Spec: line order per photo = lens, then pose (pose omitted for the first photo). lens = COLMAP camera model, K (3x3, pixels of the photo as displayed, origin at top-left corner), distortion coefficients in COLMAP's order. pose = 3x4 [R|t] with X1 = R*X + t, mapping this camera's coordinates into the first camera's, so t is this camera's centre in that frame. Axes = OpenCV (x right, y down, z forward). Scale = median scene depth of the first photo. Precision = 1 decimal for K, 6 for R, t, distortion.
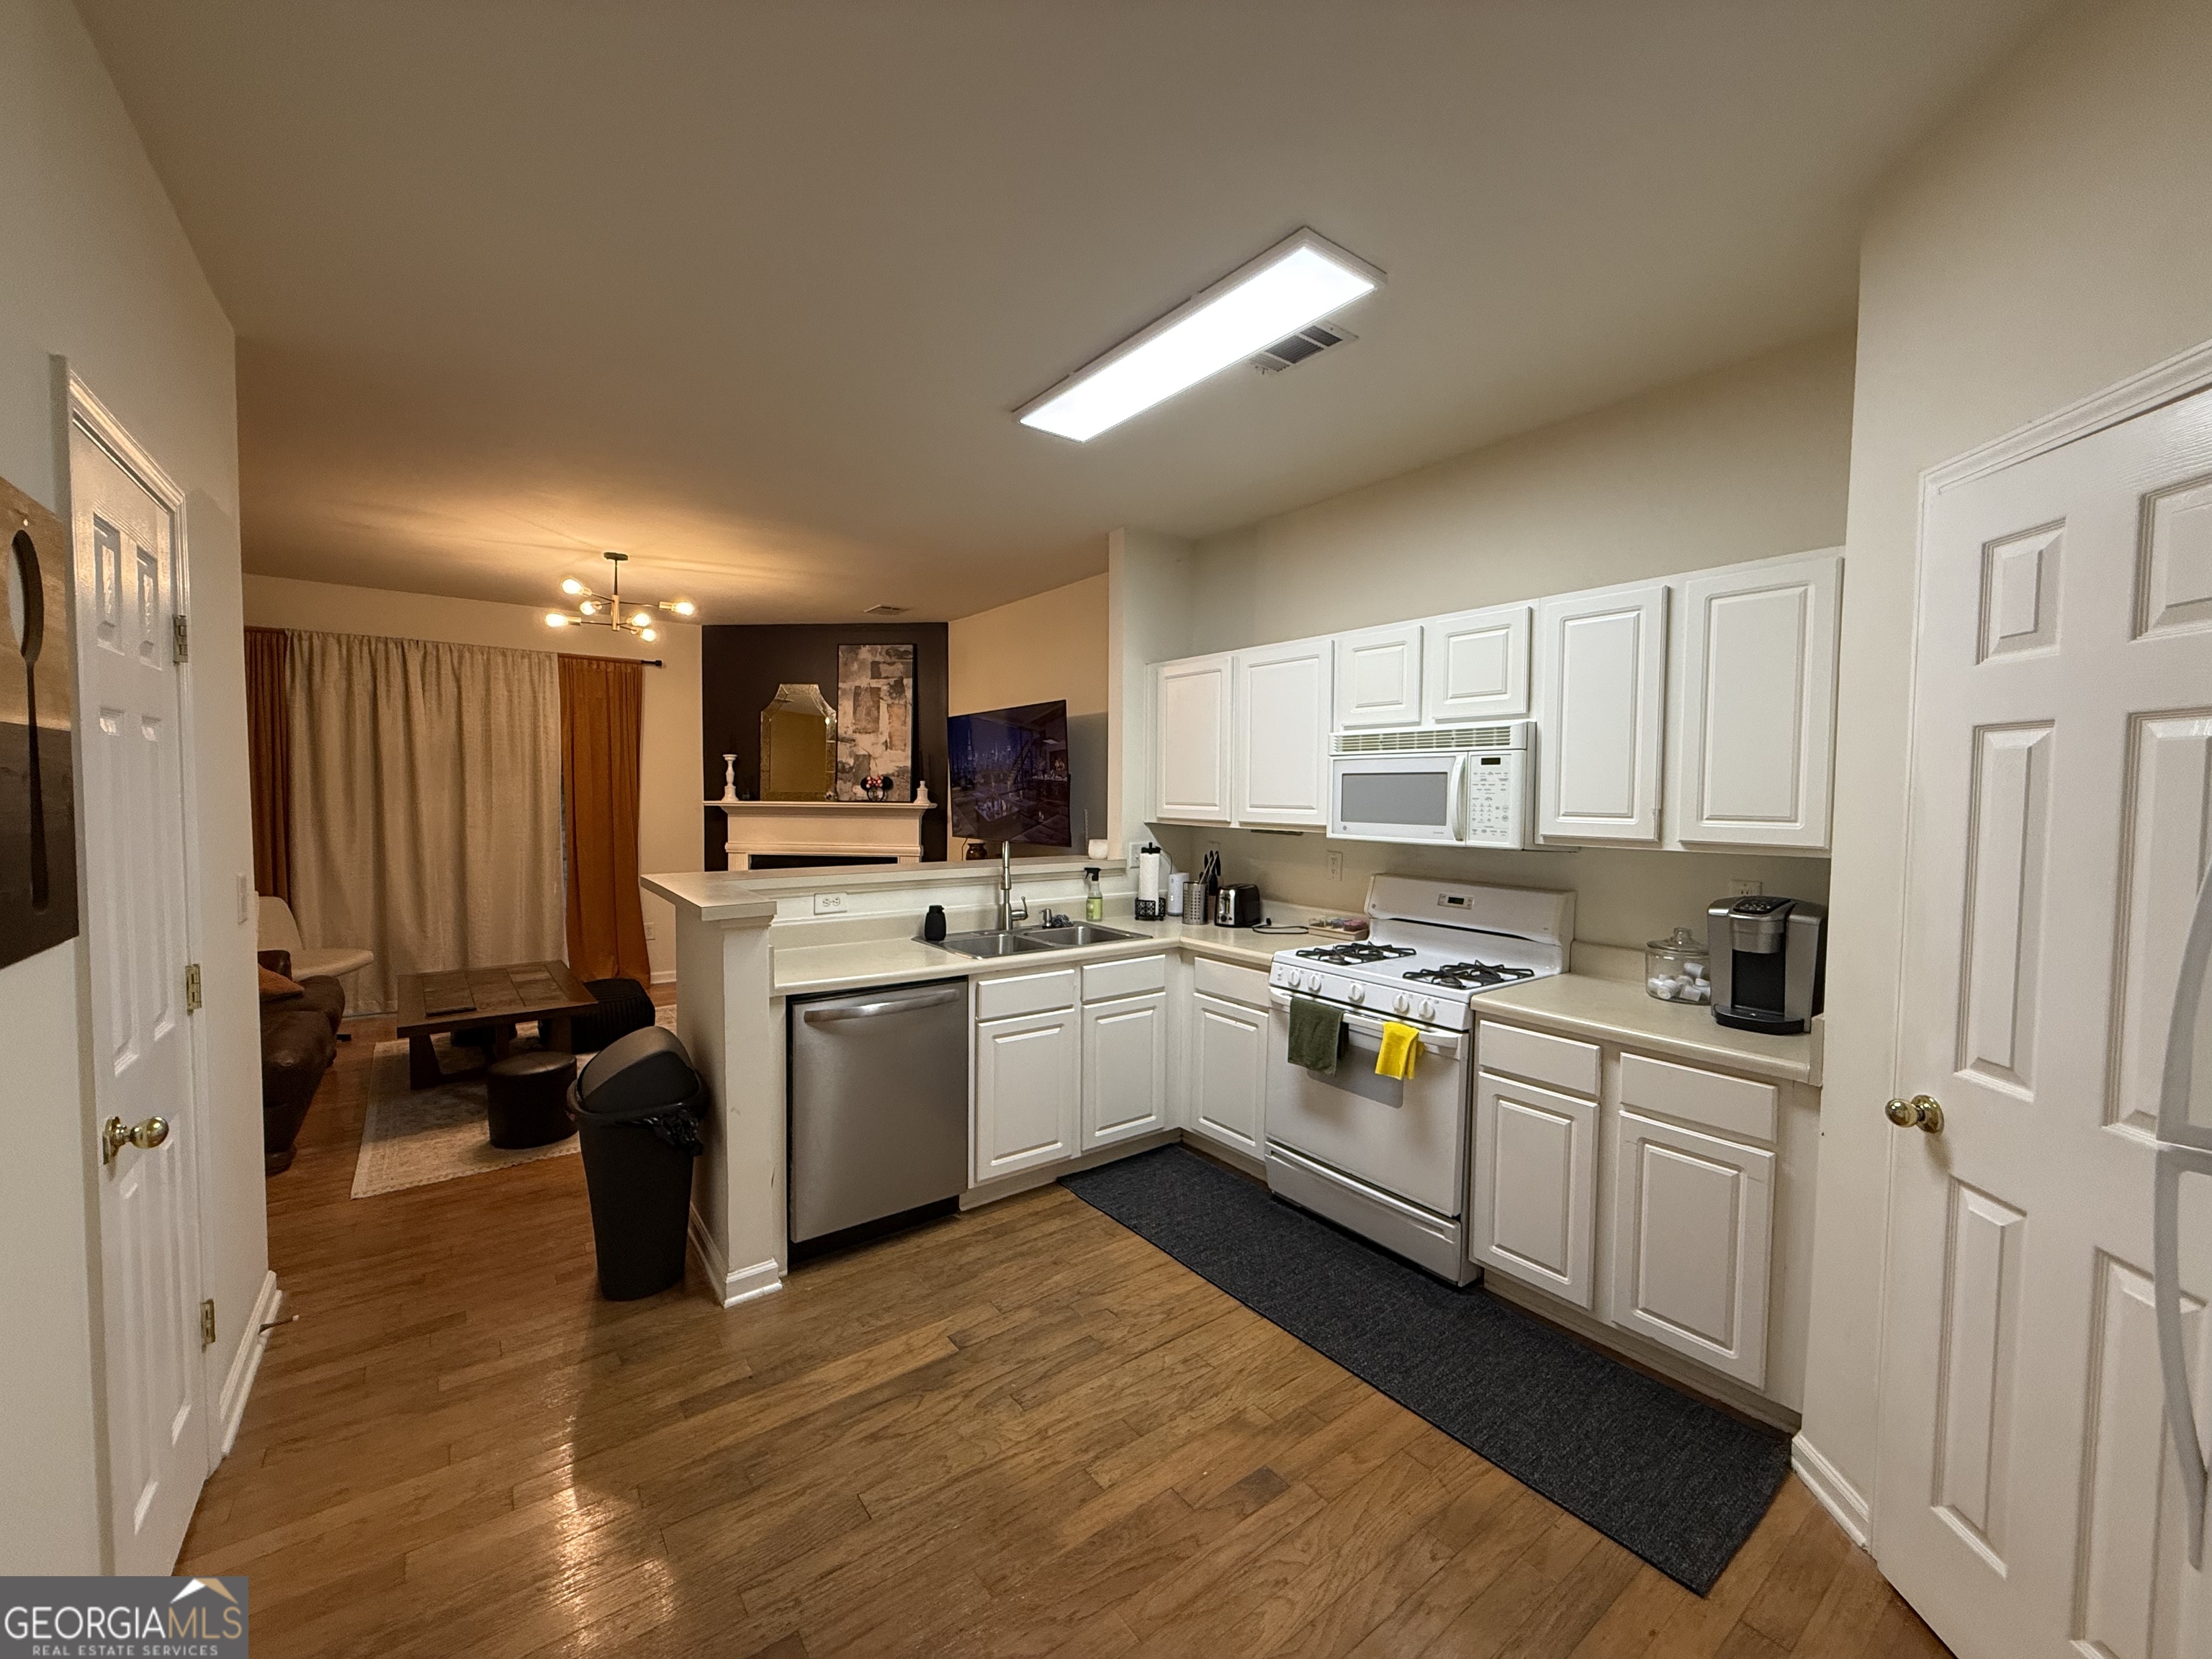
lens RADIAL K [[882.6, 0, 1102.9], [0, 882.6, 830.7], [0, 0, 1]] dist [0.001463, 0.000016]
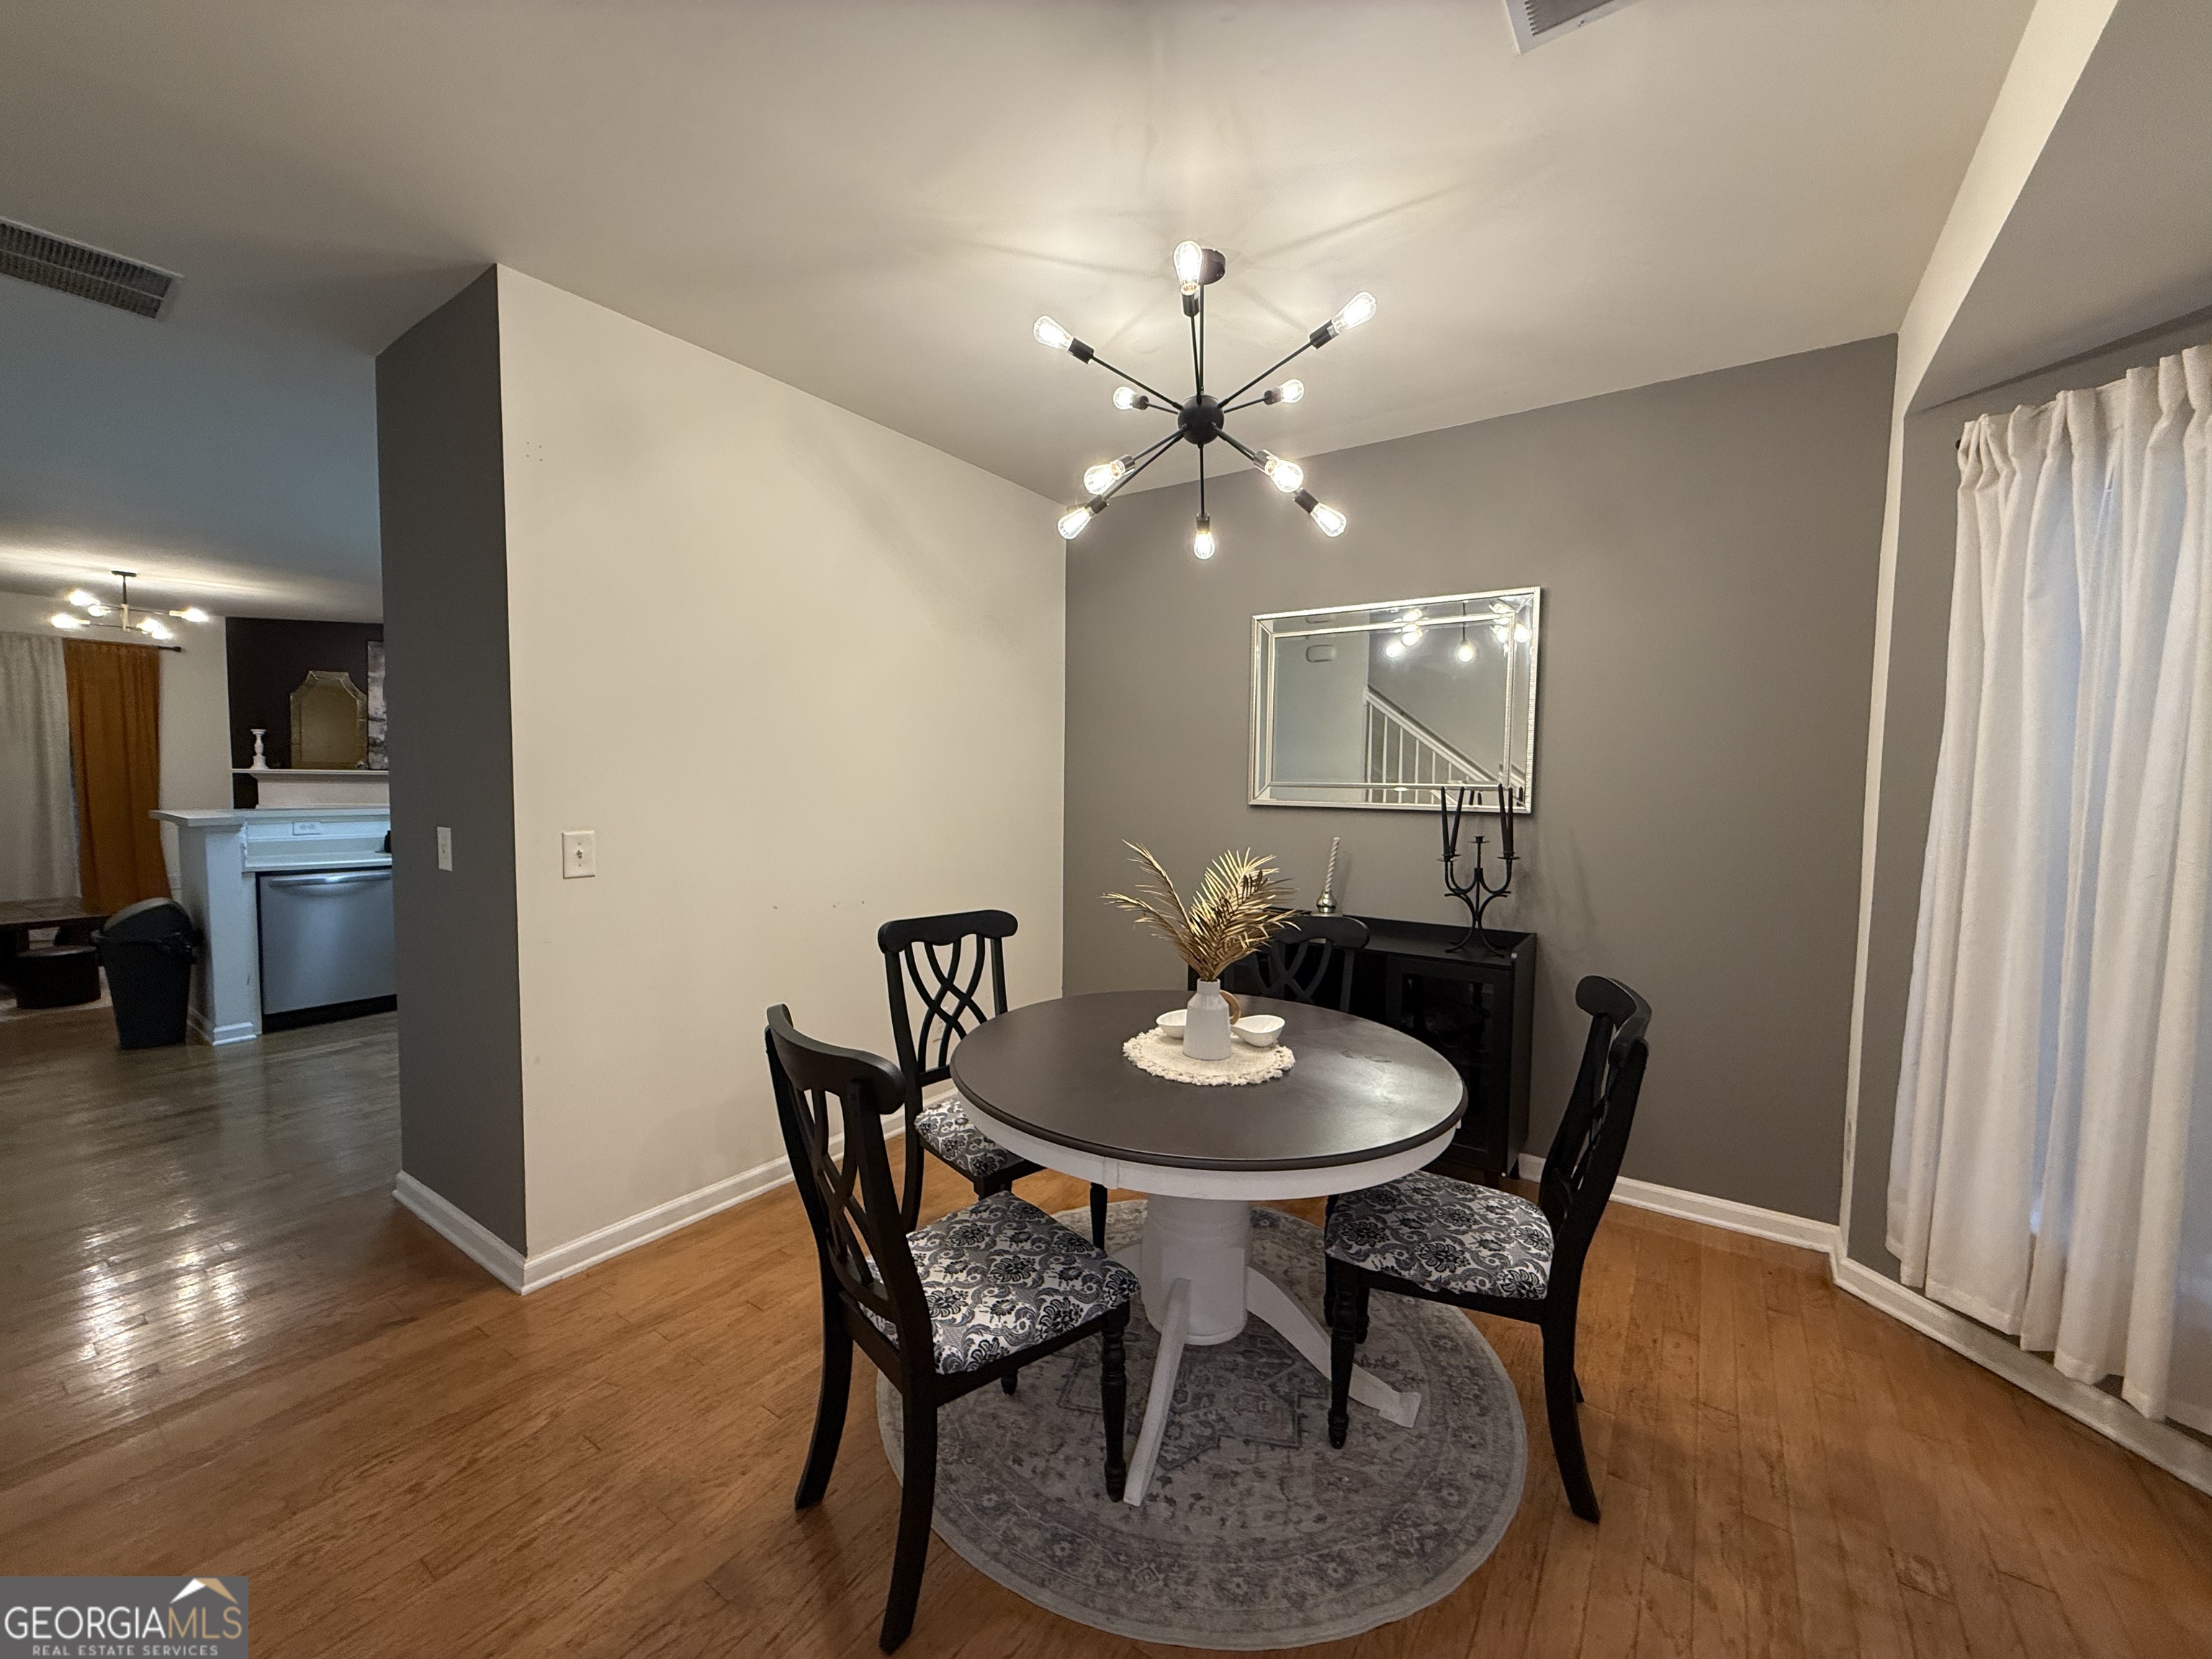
lens RADIAL K [[882.6, 0, 1106.4], [0, 882.6, 829.7], [0, 0, 1]] dist [0.001463, 0.000016]
pose [[0.948533, -0.013436, 0.316394, 0.296124], [0.007425, 0.999769, 0.020194, 0.034619], [-0.316592, -0.016806, 0.948413, -0.512949]]
